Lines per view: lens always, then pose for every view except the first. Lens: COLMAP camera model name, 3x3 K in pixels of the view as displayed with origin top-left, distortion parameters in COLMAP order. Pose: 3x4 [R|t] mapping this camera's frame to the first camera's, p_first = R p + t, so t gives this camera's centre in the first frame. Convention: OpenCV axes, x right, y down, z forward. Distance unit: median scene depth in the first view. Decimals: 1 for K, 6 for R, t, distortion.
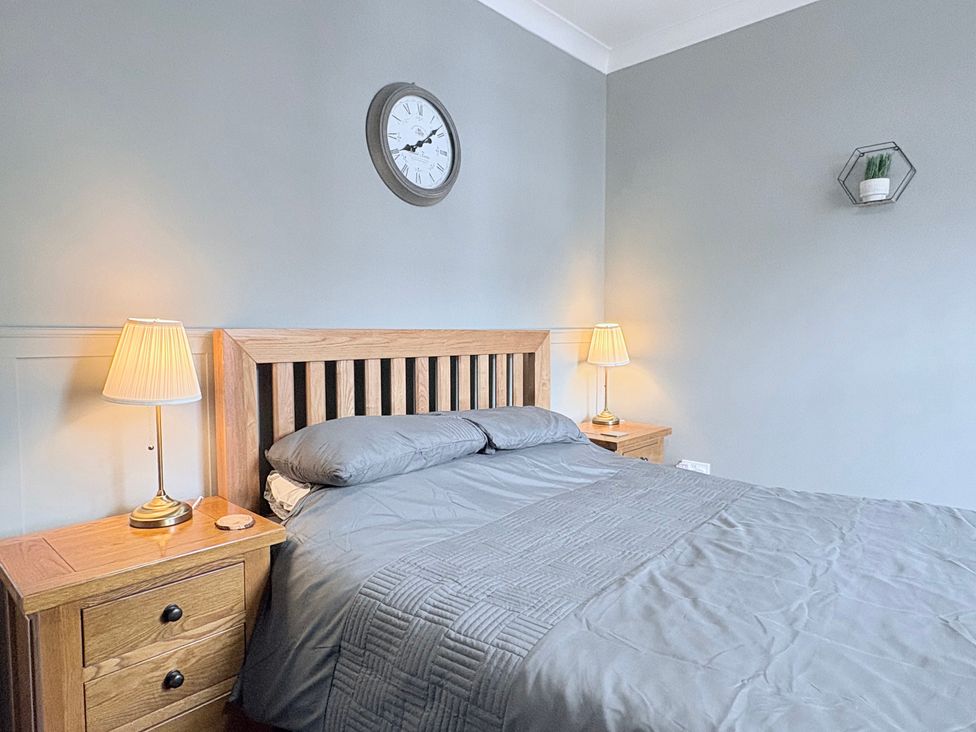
lens RADIAL K [[585.6, 0, 482.4], [0, 585.6, 367.2], [0, 0, 1]] dist [0.000953, 0.000614]
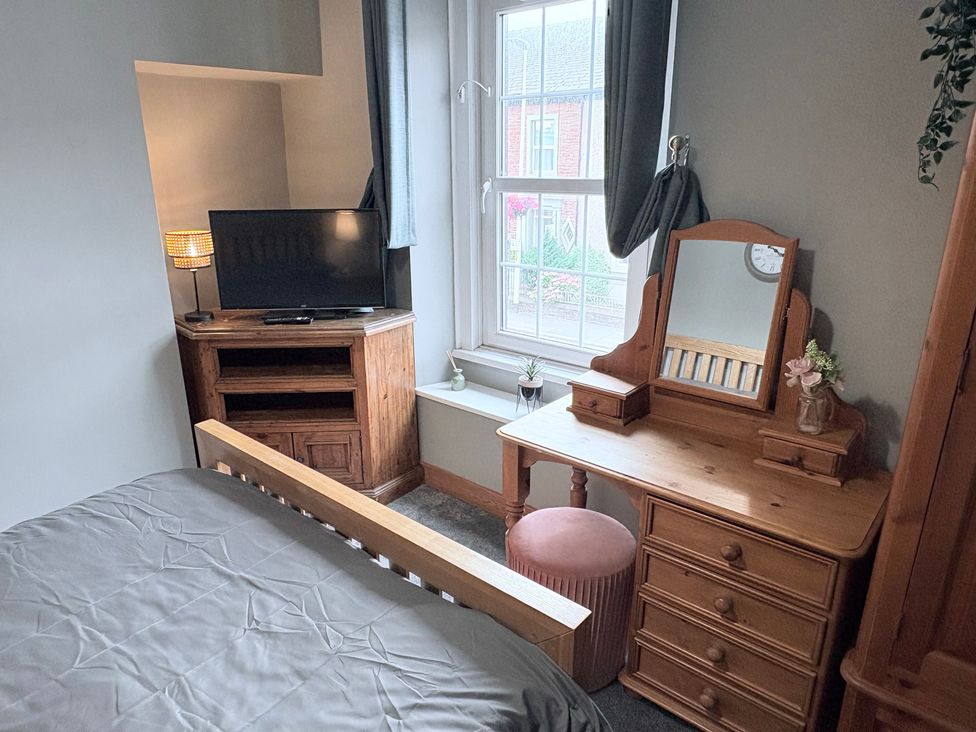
lens RADIAL K [[638.7, 0, 481.3], [0, 638.7, 371.9], [0, 0, 1]] dist [0.000756, -0.003058]
pose [[-0.051405, -0.320473, 0.945862, -0.212514], [0.061122, 0.944329, 0.323275, -0.313125], [-0.996806, 0.074431, -0.028956, 0.346916]]
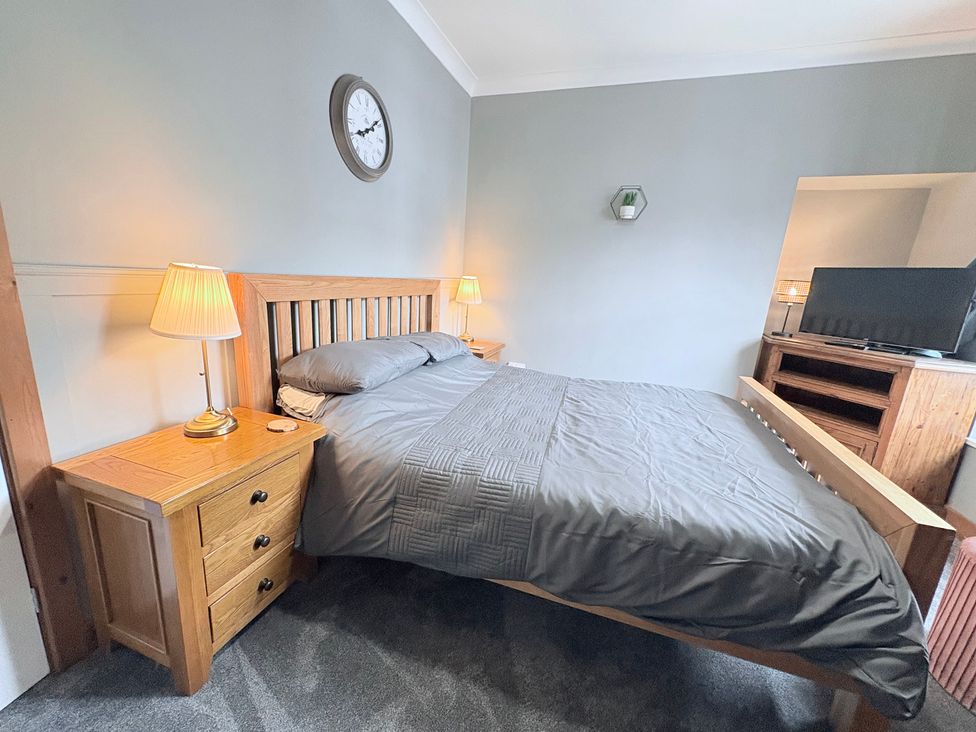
lens RADIAL K [[389.2, 0, 488.5], [0, 389.2, 367.6], [0, 0, 1]] dist [-0.000173, 0.000204]
pose [[0.911251, -0.035043, 0.410358, -0.334311], [-0.040794, 0.983794, 0.174599, -0.037793], [-0.409827, -0.175844, 0.895054, 0.035532]]
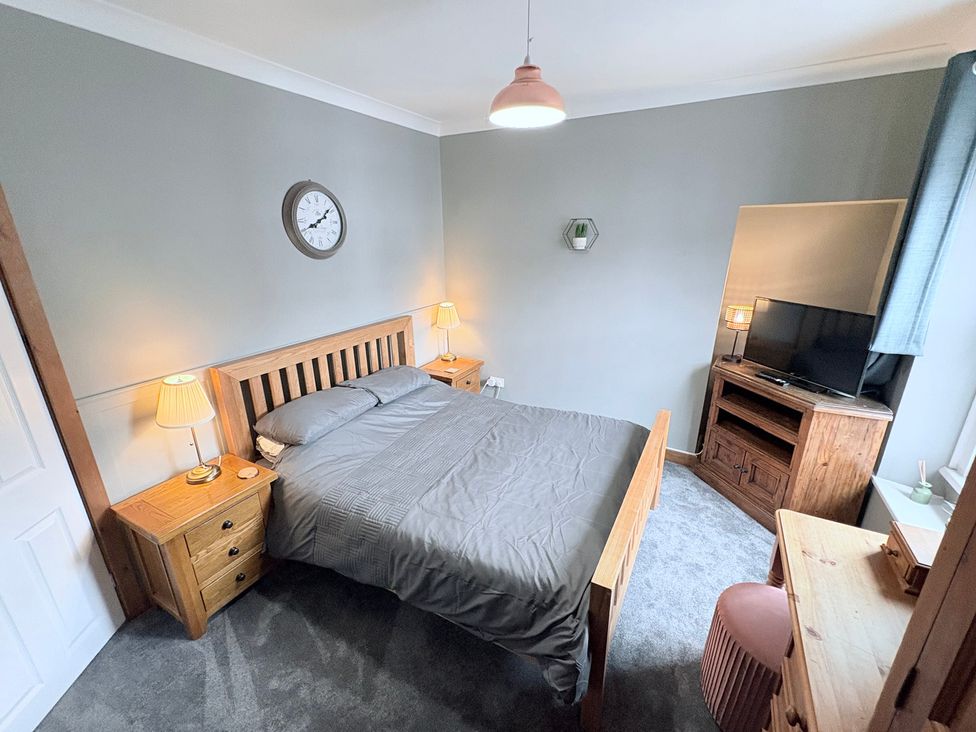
lens RADIAL K [[408.9, 0, 487.8], [0, 408.9, 368.0], [0, 0, 1]] dist [0.000560, 0.000103]
pose [[0.967719, -0.085965, 0.236919, 0.058497], [0.022013, 0.965269, 0.260329, -0.393351], [-0.251070, -0.246710, 0.936001, -0.378631]]
